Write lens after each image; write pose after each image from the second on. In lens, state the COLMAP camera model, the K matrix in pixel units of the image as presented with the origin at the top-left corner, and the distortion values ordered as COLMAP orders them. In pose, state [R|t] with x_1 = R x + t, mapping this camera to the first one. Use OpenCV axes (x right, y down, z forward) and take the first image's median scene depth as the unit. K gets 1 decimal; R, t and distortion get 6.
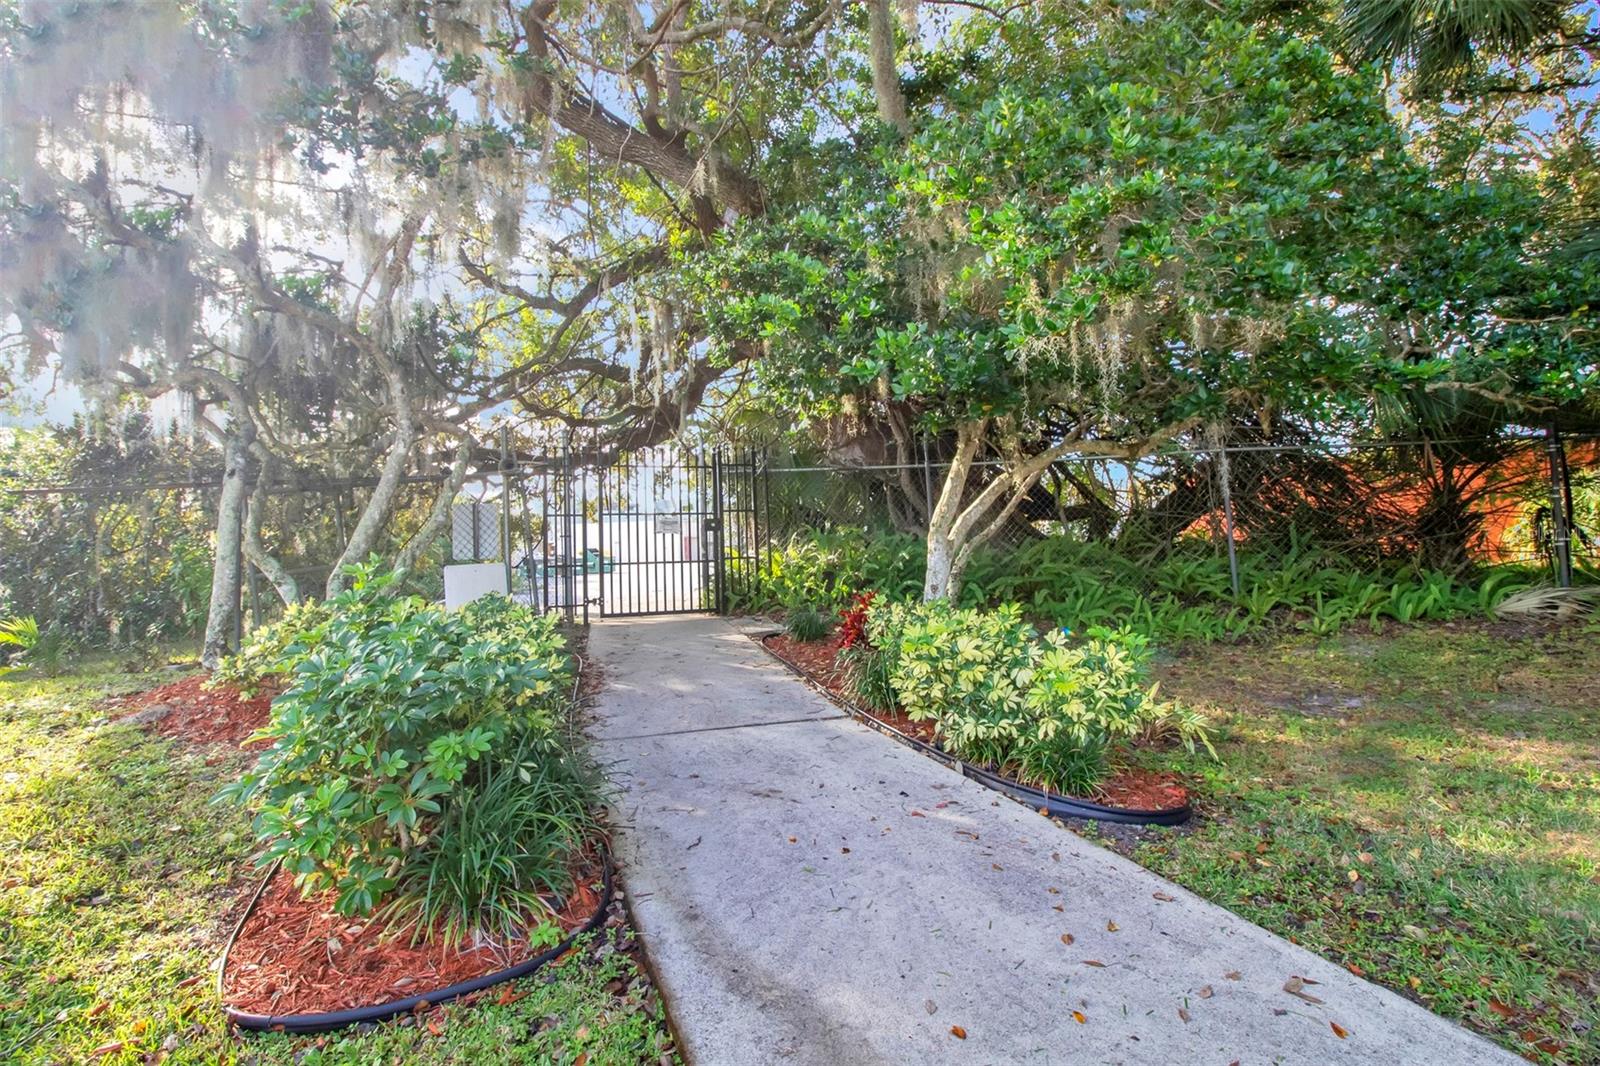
lens RADIAL K [[750.7, 0, 797.8], [0, 750.7, 535.5], [0, 0, 1]] dist [-0.005762, -0.009157]
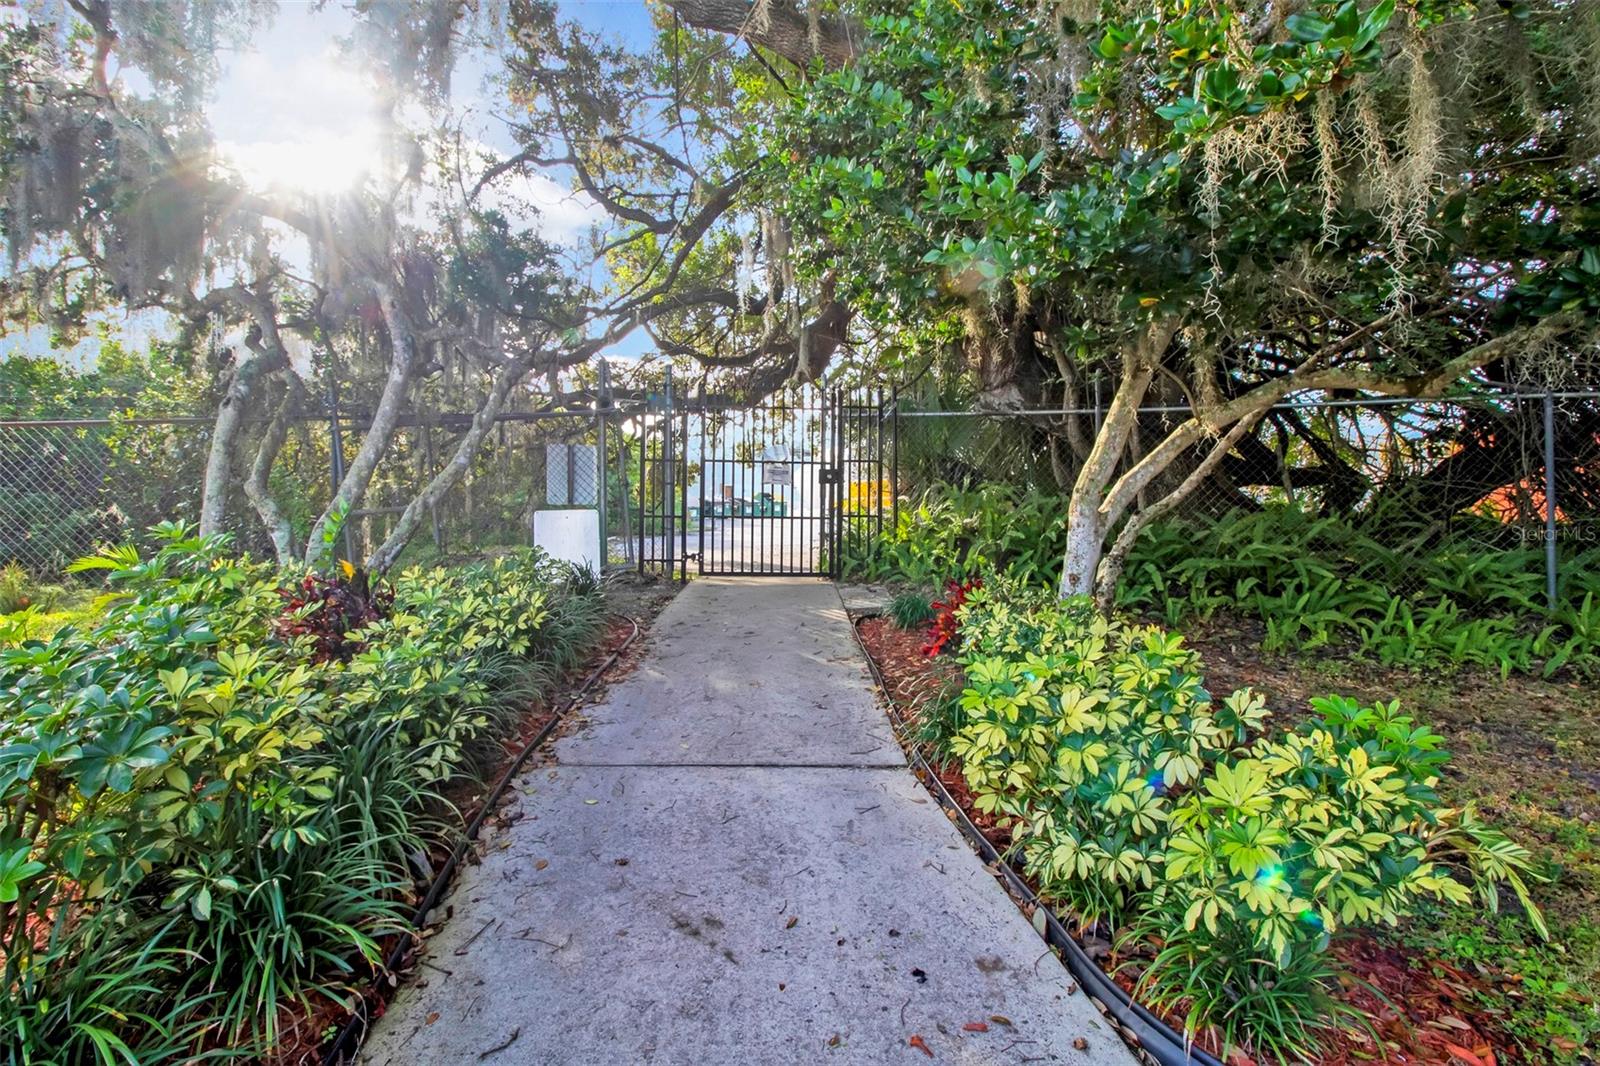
lens RADIAL K [[750.7, 0, 791.9], [0, 750.7, 526.9], [0, 0, 1]] dist [-0.005762, -0.009157]
pose [[0.968906, 0.051976, -0.241908, 0.067964], [-0.037924, 0.997331, 0.062393, -0.009977], [0.244505, -0.051279, 0.968291, 0.181277]]
